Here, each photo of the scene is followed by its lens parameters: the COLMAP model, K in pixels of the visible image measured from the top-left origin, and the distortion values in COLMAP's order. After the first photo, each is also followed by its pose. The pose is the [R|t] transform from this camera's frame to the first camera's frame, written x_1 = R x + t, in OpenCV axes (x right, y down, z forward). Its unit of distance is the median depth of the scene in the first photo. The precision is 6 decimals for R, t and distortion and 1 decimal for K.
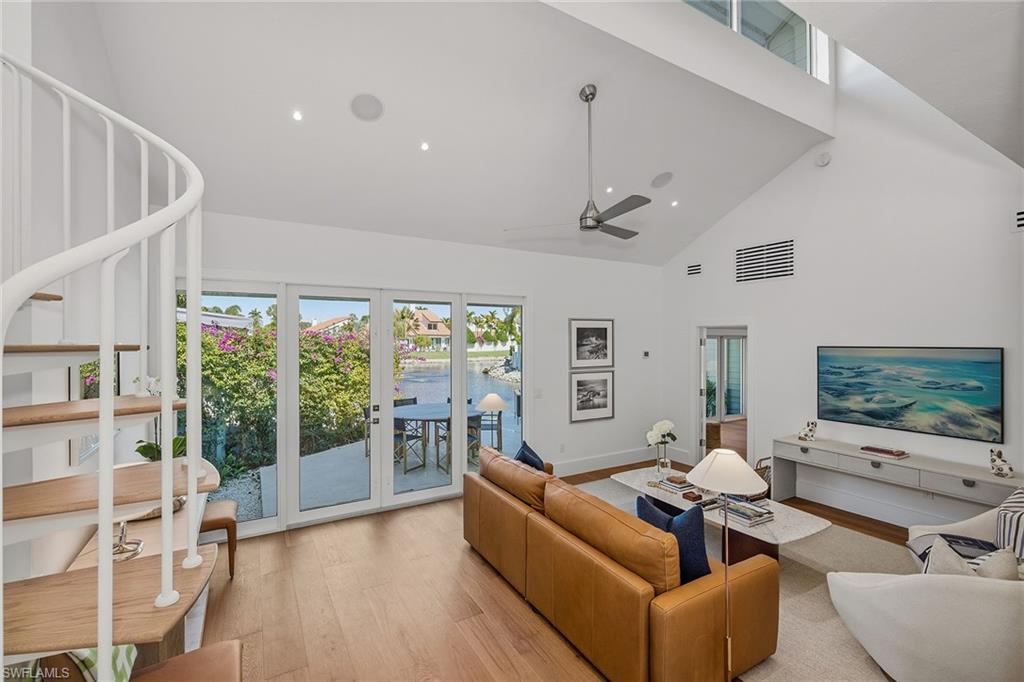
lens RADIAL K [[446.3, 0, 511.1], [0, 446.3, 341.3], [0, 0, 1]] dist [0.000403, -0.000017]
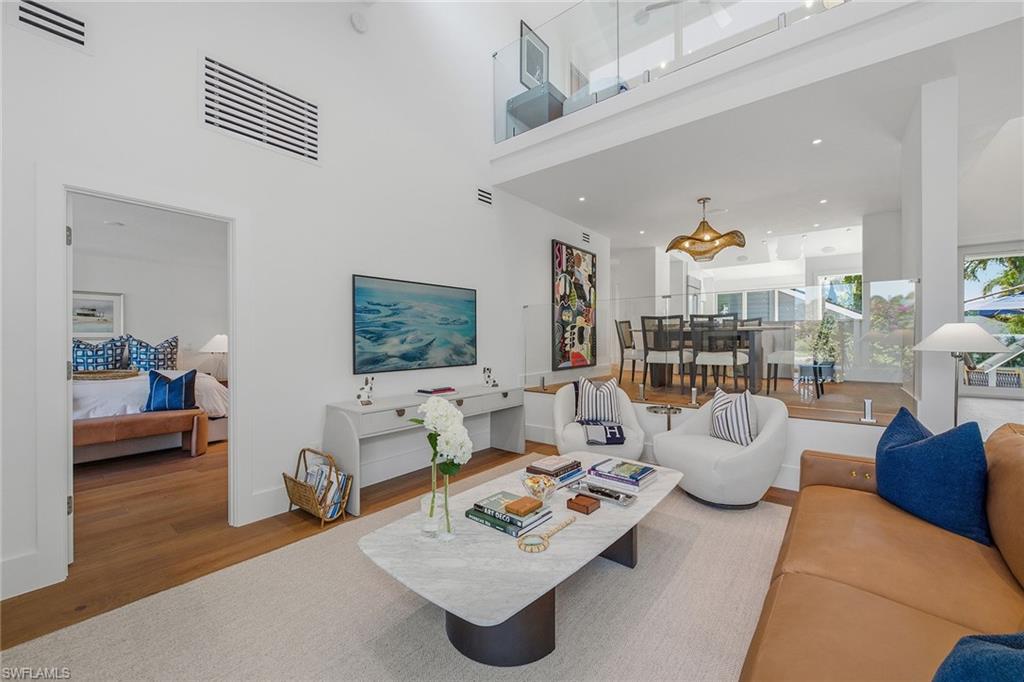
lens RADIAL K [[404.2, 0, 509.3], [0, 404.2, 339.0], [0, 0, 1]] dist [-0.001502, -0.000208]
pose [[-0.351563, -0.001054, 0.936163, -0.016933], [0.004648, 0.999985, 0.002871, 0.122716], [-0.936153, 0.005361, -0.351553, 1.057093]]
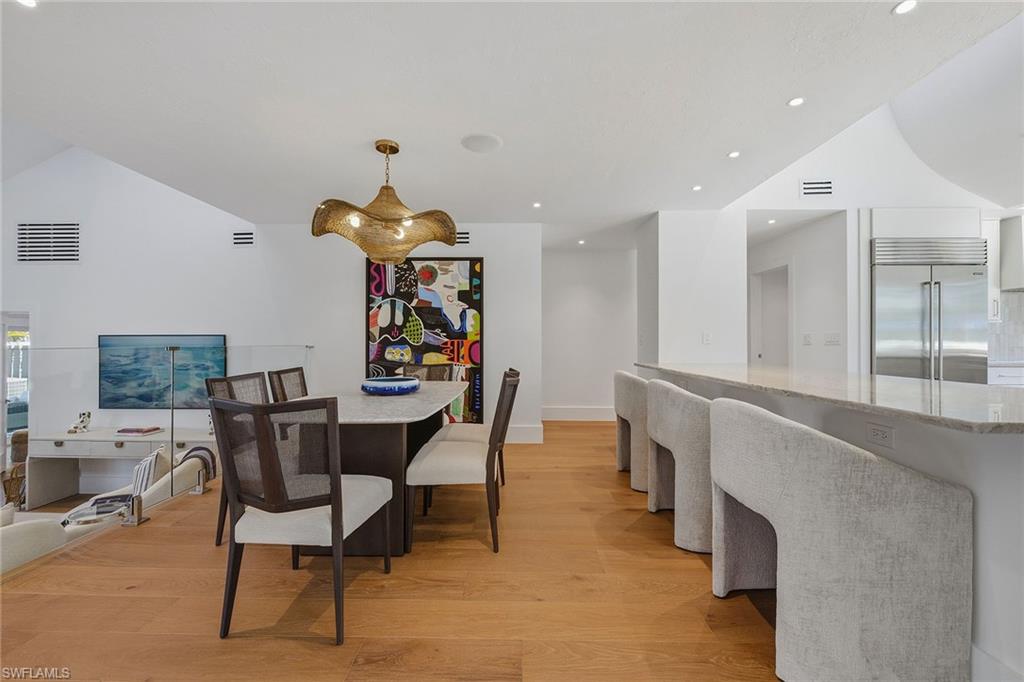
lens RADIAL K [[404.2, 0, 513.4], [0, 404.2, 342.6], [0, 0, 1]] dist [-0.001502, -0.000208]
pose [[0.526809, -0.000883, 0.849983, 0.436711], [0.000606, 1.000000, 0.000664, 0.029450], [-0.849984, 0.000165, 0.526809, -0.266405]]
